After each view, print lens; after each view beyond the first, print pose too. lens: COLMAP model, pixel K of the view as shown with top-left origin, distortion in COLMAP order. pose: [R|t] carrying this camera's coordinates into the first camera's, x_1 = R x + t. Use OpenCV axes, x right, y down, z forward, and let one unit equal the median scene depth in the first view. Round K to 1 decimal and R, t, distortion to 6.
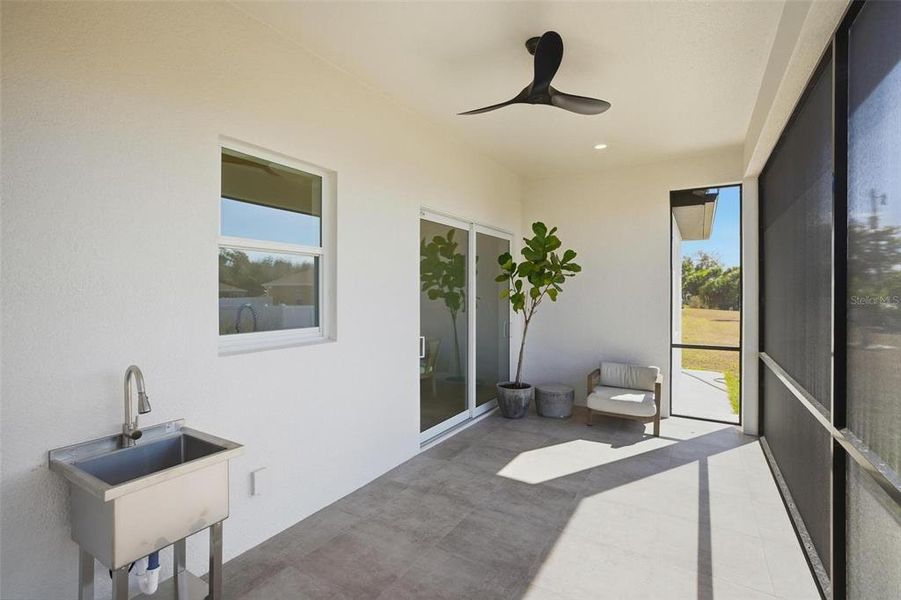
lens RADIAL K [[416.3, 0, 453.6], [0, 416.3, 297.9], [0, 0, 1]] dist [-0.028713, 0.001703]
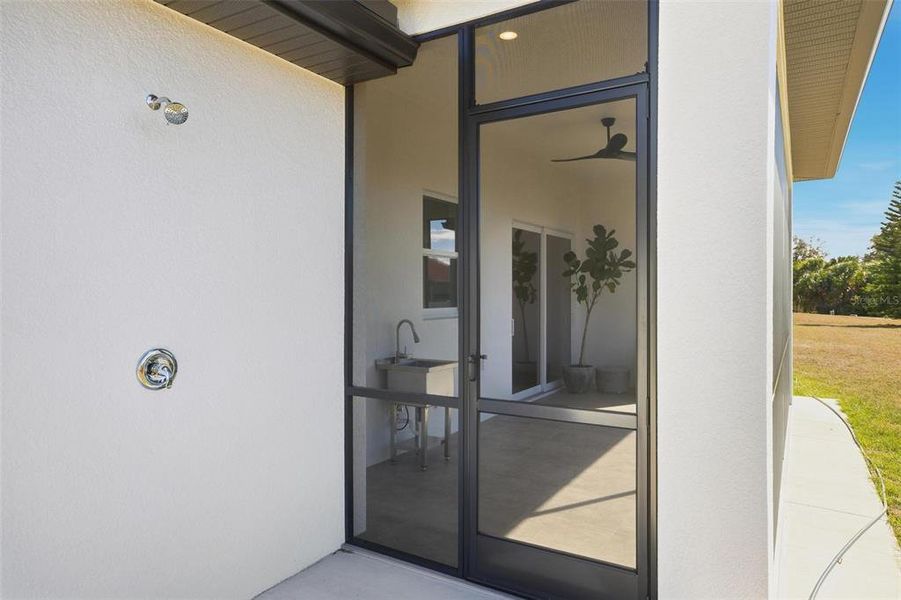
lens RADIAL K [[573.9, 0, 448.3], [0, 573.9, 298.9], [0, 0, 1]] dist [0.004311, 0.001781]
pose [[0.999920, -0.000818, -0.012652, -0.200082], [0.000784, 0.999996, -0.002698, 0.028024], [0.012654, 0.002688, 0.999916, -0.621769]]
